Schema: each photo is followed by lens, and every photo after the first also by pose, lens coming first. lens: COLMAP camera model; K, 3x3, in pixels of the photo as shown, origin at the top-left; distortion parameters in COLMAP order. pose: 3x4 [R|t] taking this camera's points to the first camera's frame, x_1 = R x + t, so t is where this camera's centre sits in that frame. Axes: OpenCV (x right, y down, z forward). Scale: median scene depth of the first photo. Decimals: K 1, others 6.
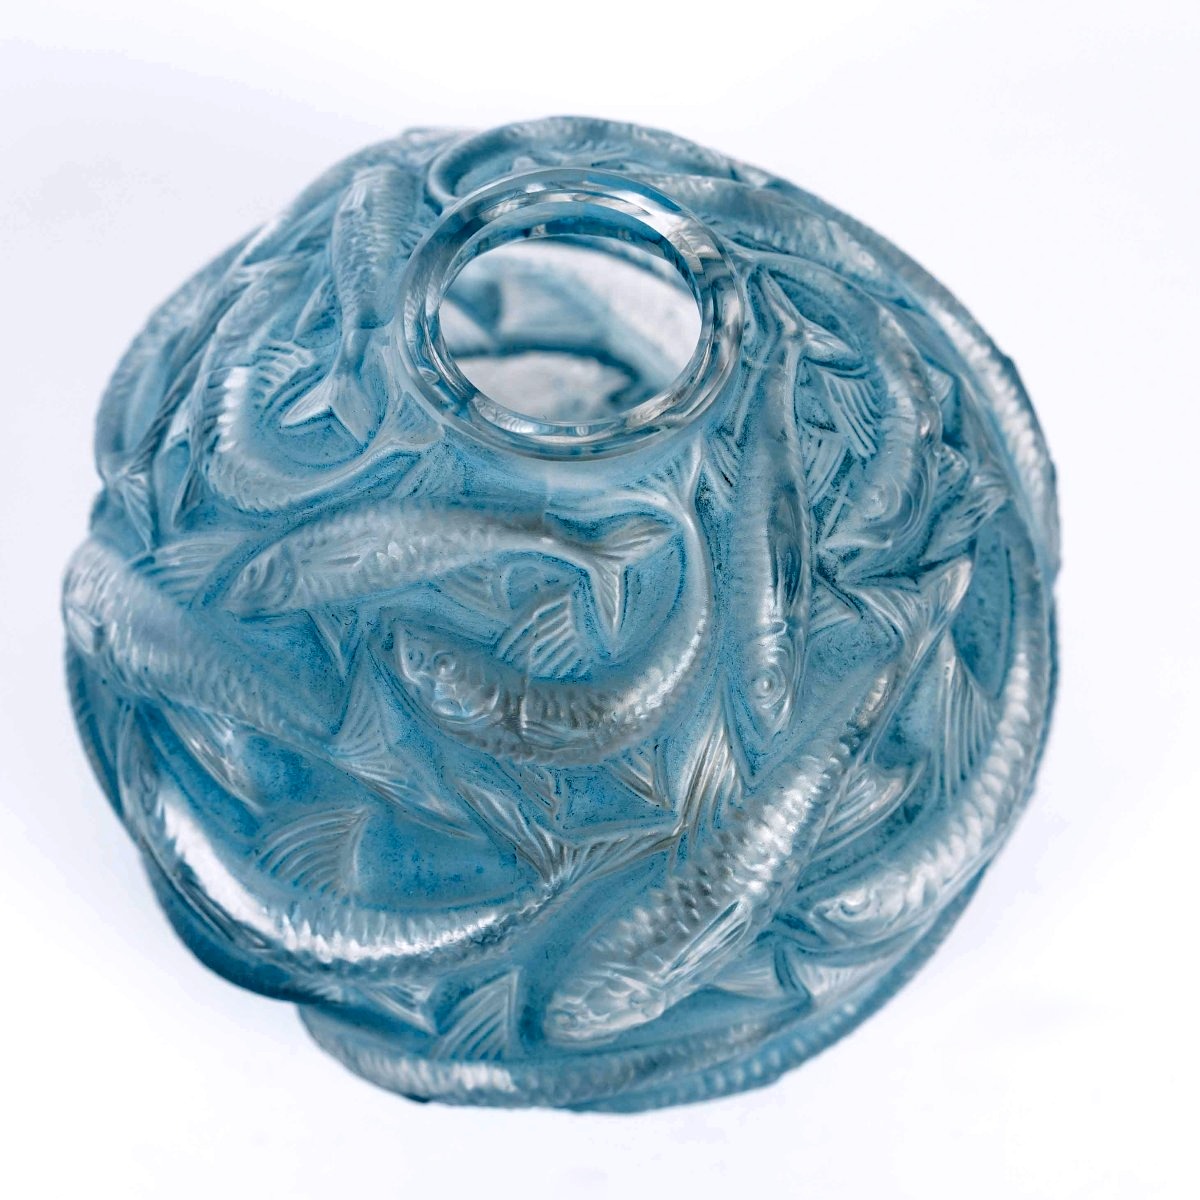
lens RADIAL K [[3685.7, 0, 591.7], [0, 3685.7, 600.0], [0, 0, 1]] dist [0.146316, 0.000000]
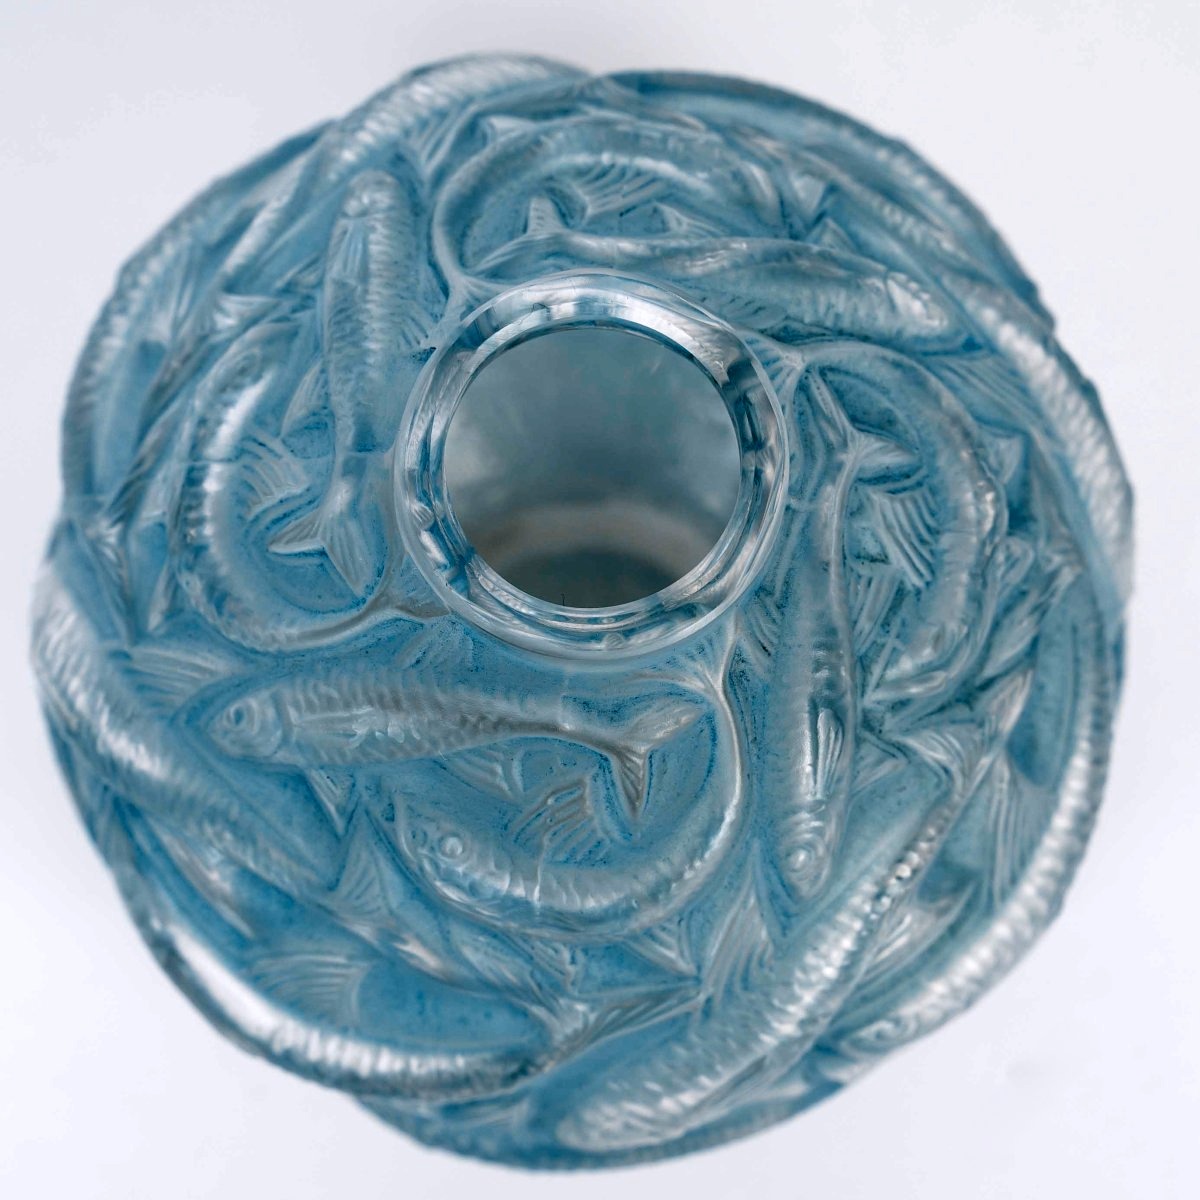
lens RADIAL K [[3685.7, 0, 605.9], [0, 3685.7, 605.0], [0, 0, 1]] dist [0.146316, 0.000000]
pose [[0.999893, 0.014361, -0.002712, 0.000278], [-0.012819, 0.950920, 0.309173, -0.314187], [0.007019, -0.309105, 0.951002, 0.146566]]
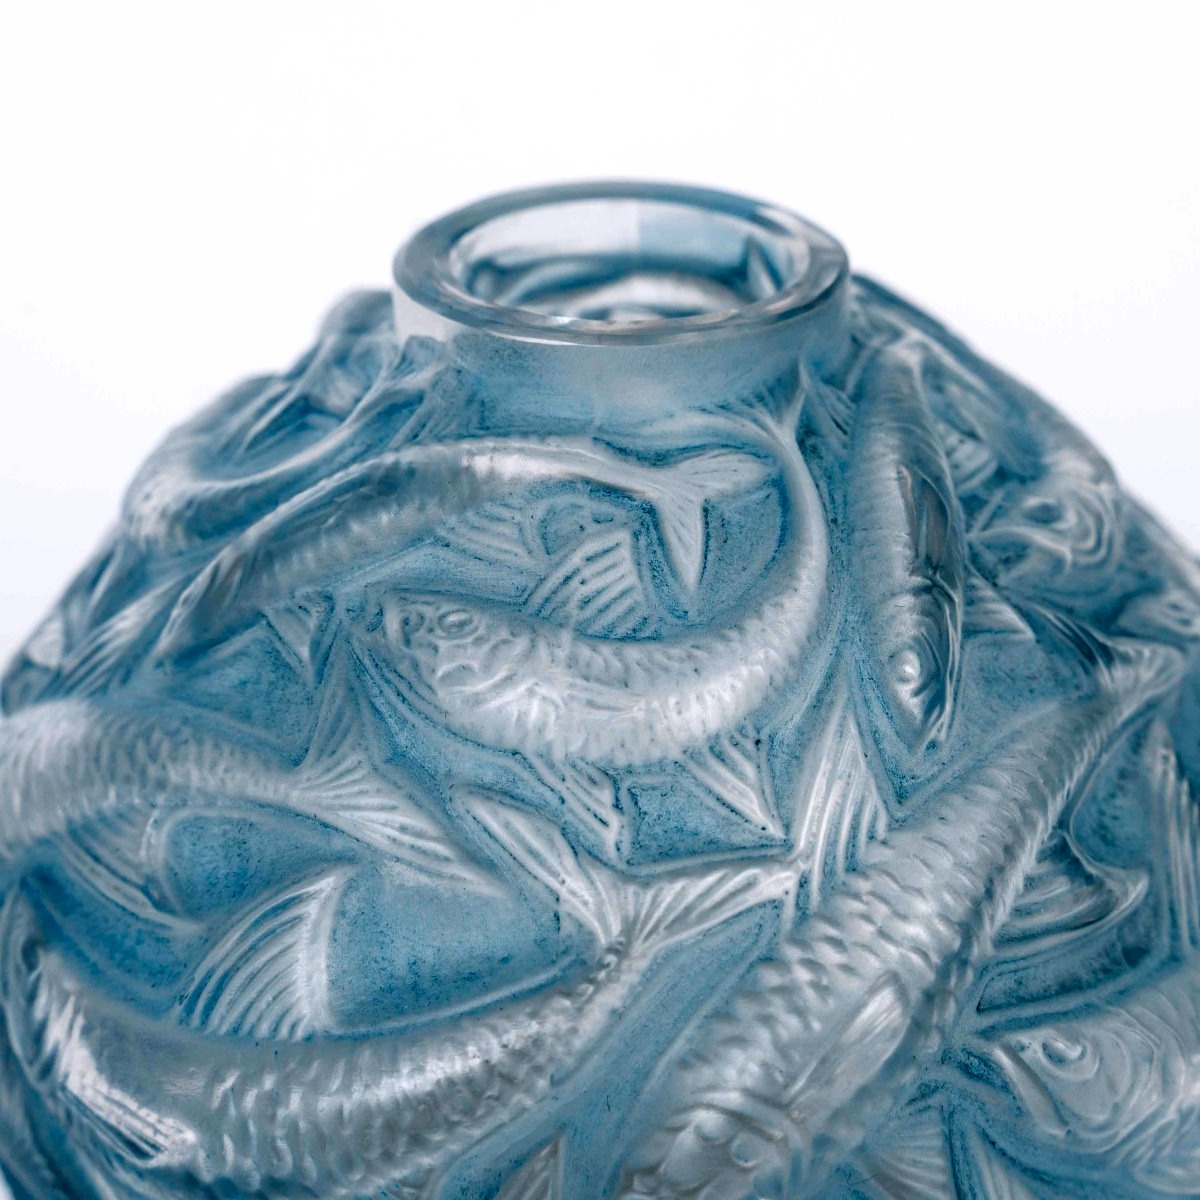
lens RADIAL K [[3685.7, 0, 604.5], [0, 3685.7, 602.6], [0, 0, 1]] dist [0.146316, 0.000000]
pose [[0.999626, -0.026228, -0.007719, -0.005222], [0.017448, 0.829353, -0.558452, 0.399689], [0.021049, 0.558109, 0.829501, 0.400865]]
